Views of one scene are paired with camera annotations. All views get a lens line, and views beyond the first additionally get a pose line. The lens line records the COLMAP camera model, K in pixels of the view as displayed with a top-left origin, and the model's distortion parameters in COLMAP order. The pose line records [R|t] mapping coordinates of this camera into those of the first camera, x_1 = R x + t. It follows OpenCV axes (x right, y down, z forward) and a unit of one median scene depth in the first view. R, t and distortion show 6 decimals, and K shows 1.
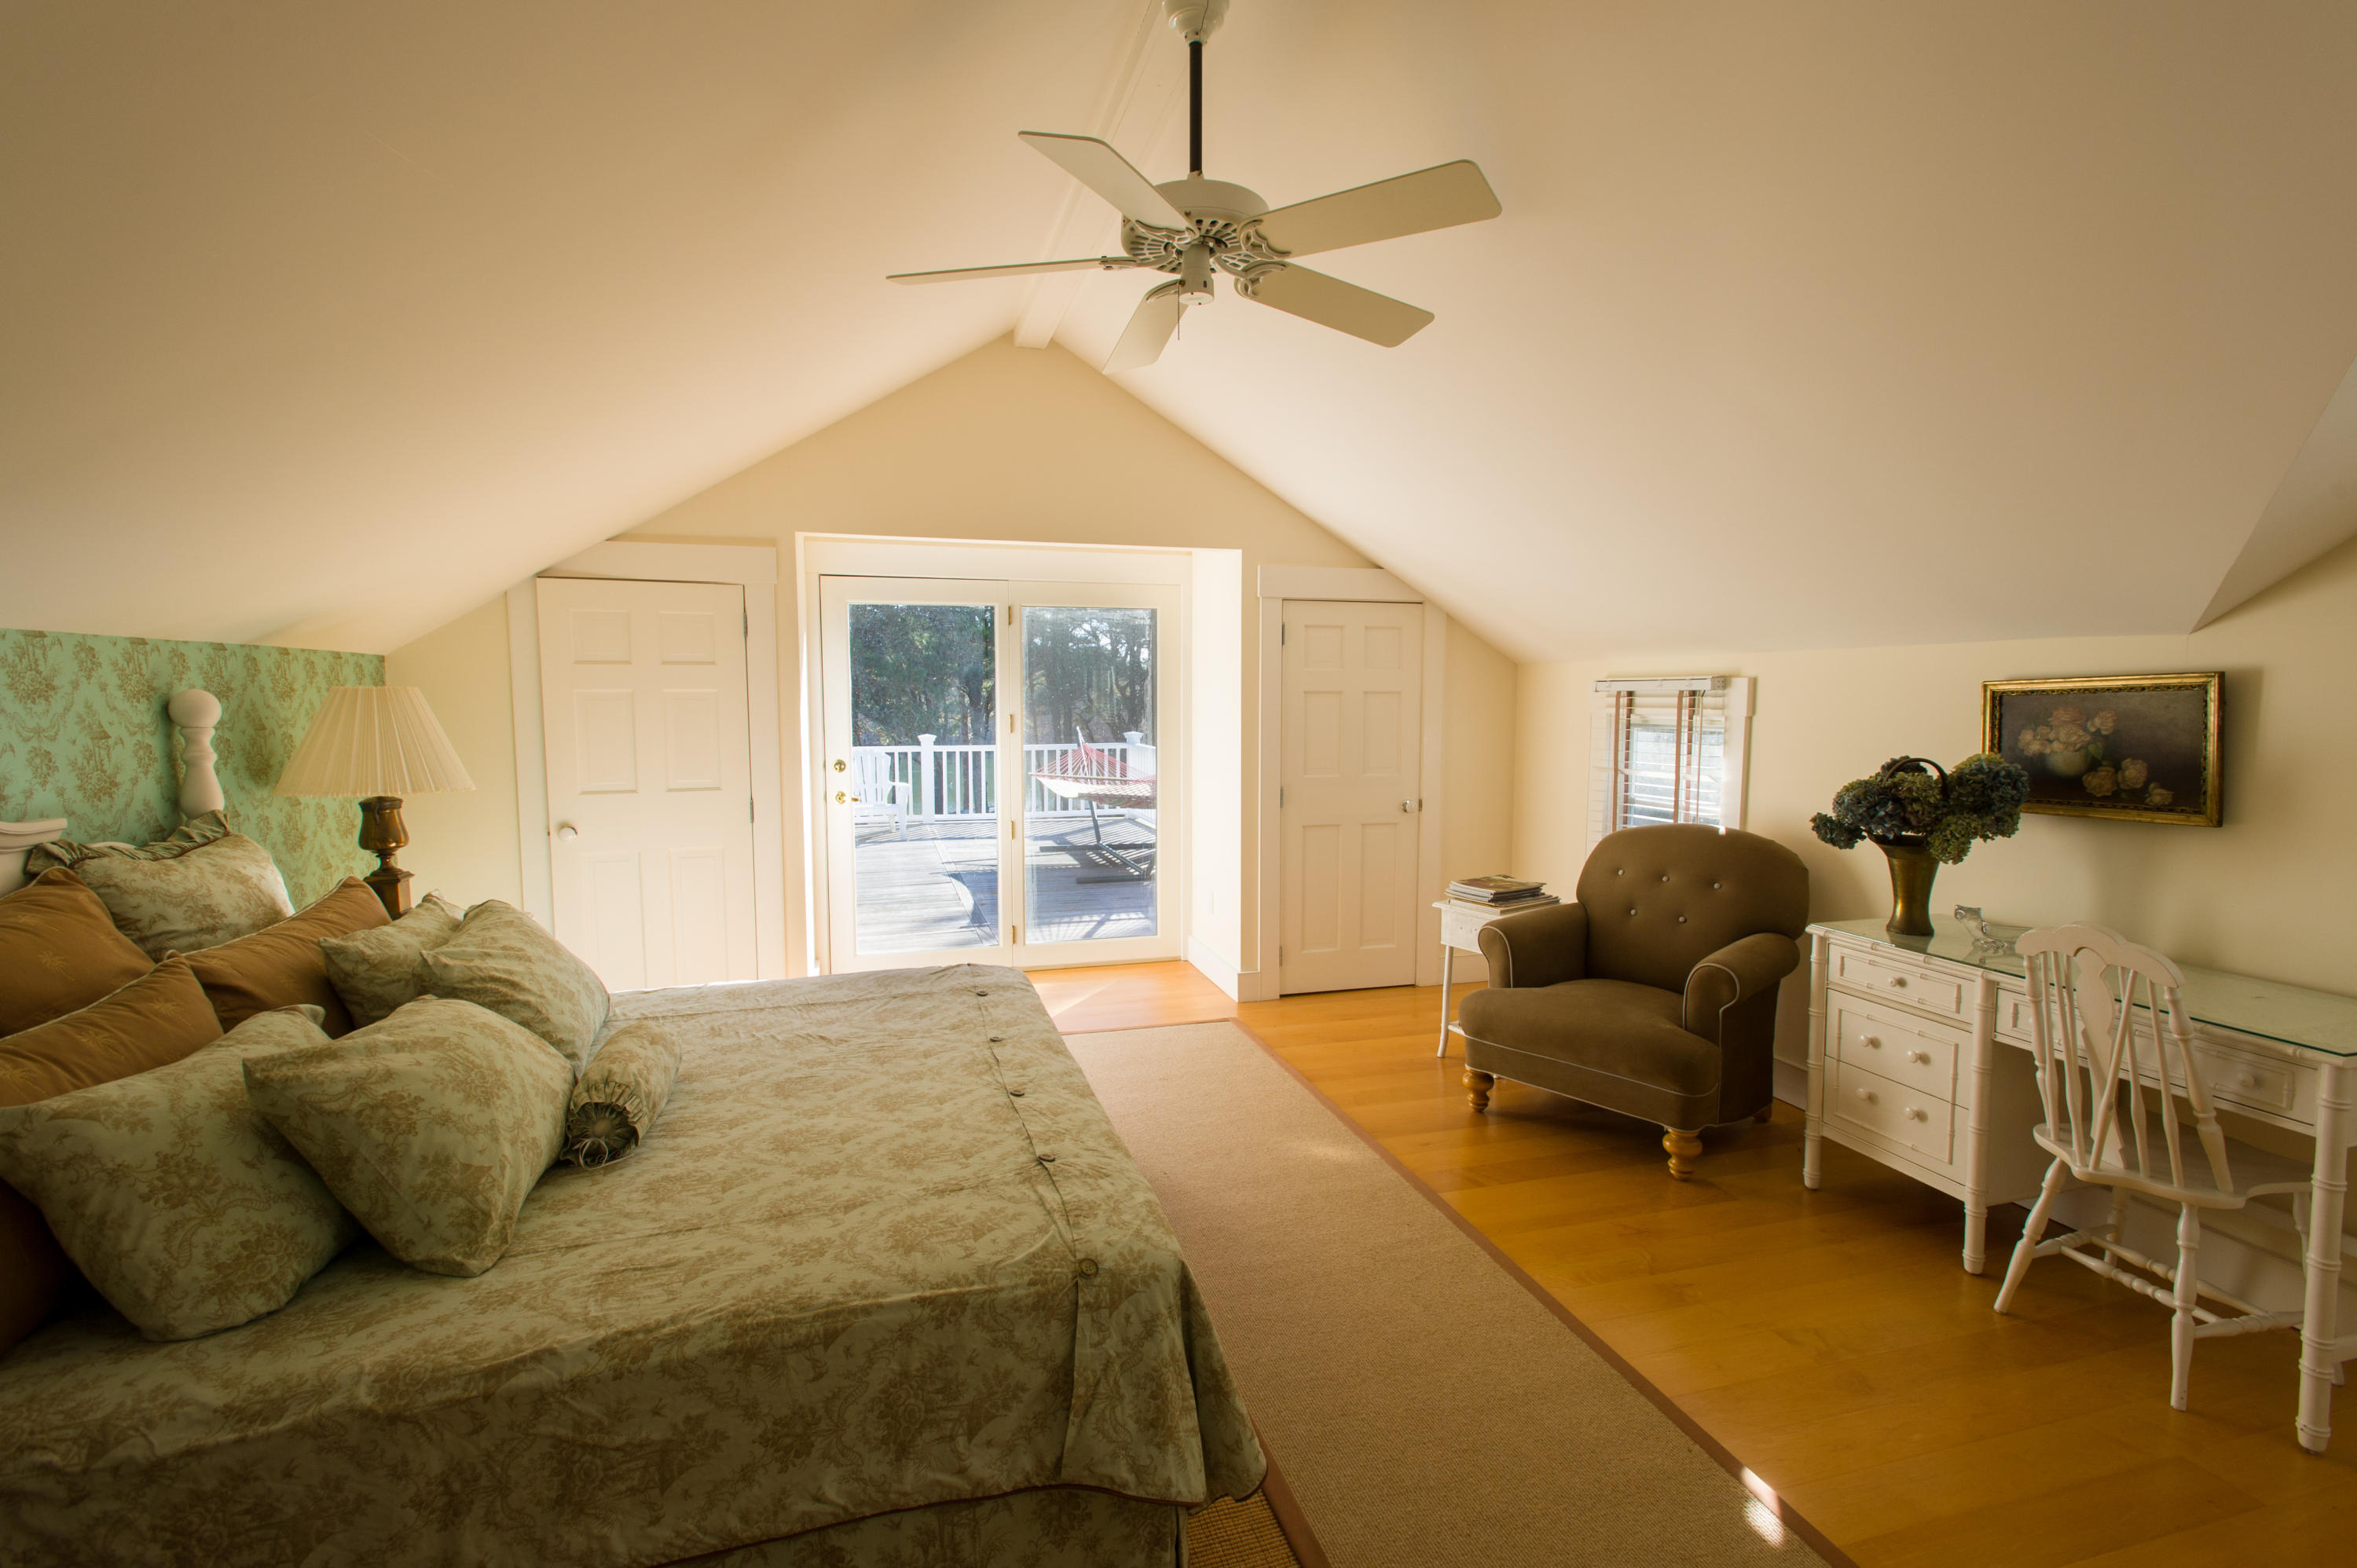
lens RADIAL K [[1128.8, 0, 1182.1], [0, 1128.8, 774.7], [0, 0, 1]] dist [-0.005662, 0.002215]
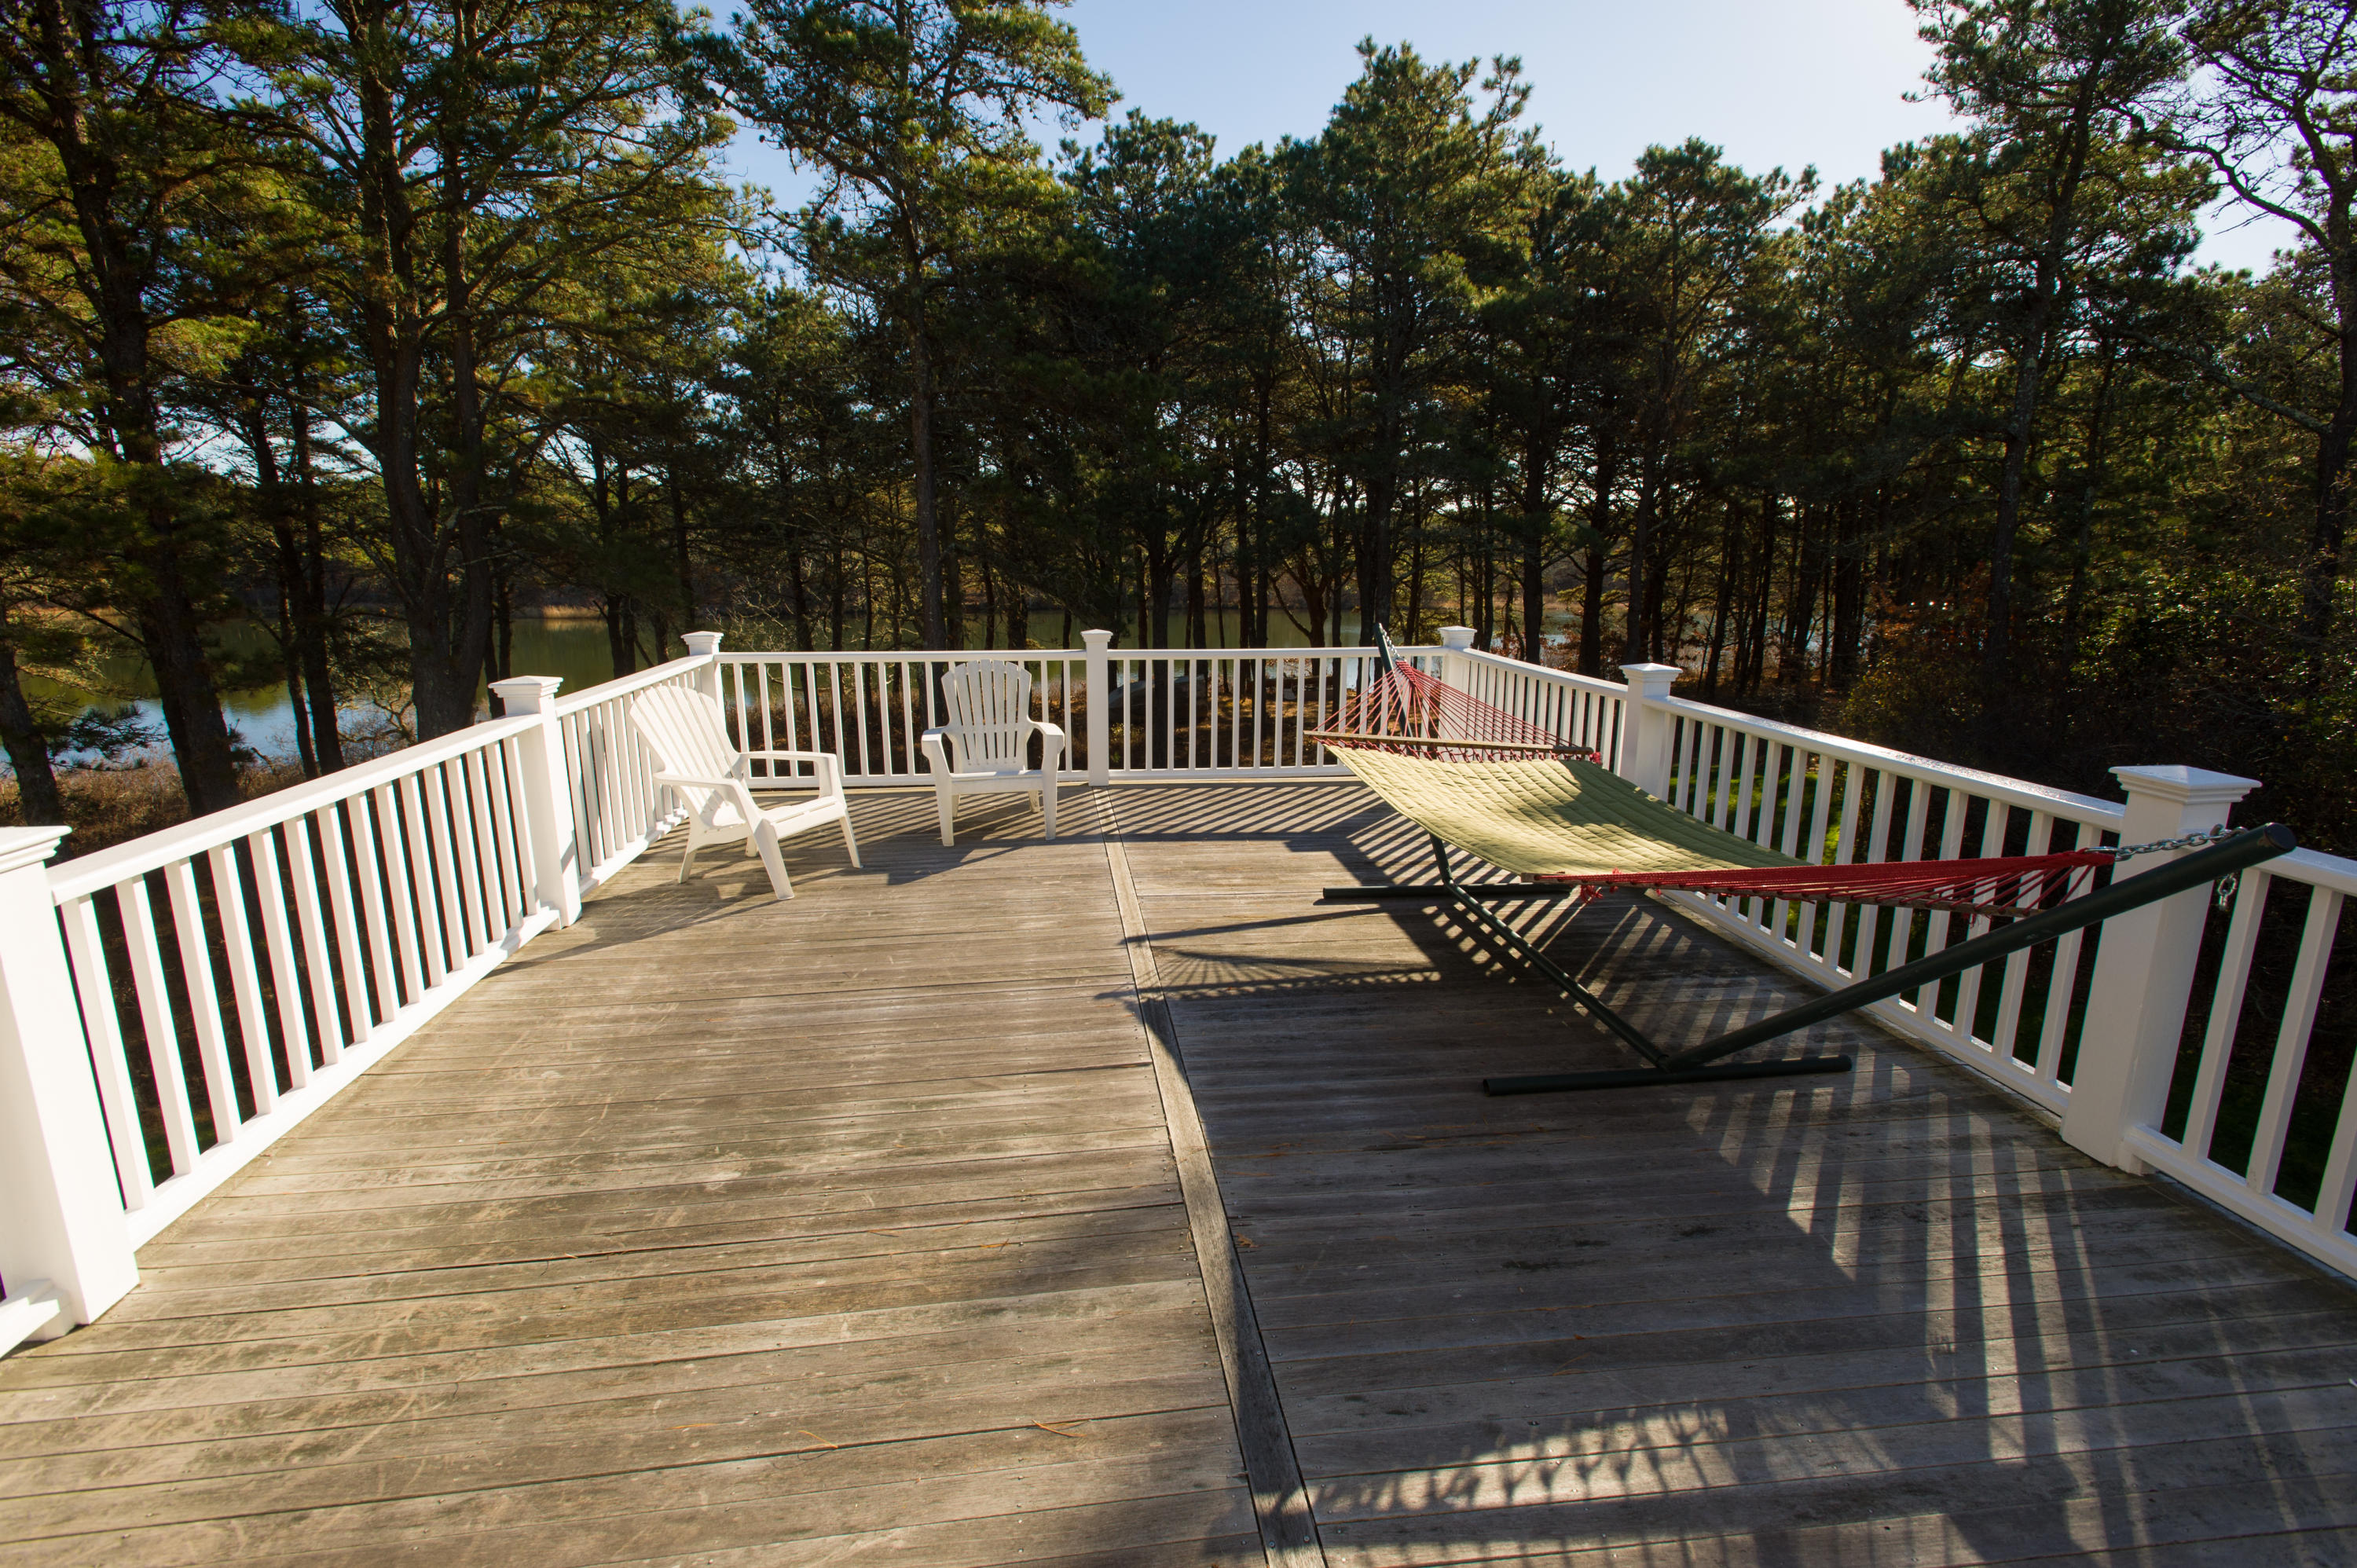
lens RADIAL K [[1128.8, 0, 1181.2], [0, 1128.8, 787.7], [0, 0, 1]] dist [-0.005662, 0.002215]
pose [[0.988116, 0.033390, -0.150037, -0.095802], [-0.012186, 0.990065, 0.140083, -0.037028], [0.153223, -0.136590, 0.978706, 0.439440]]
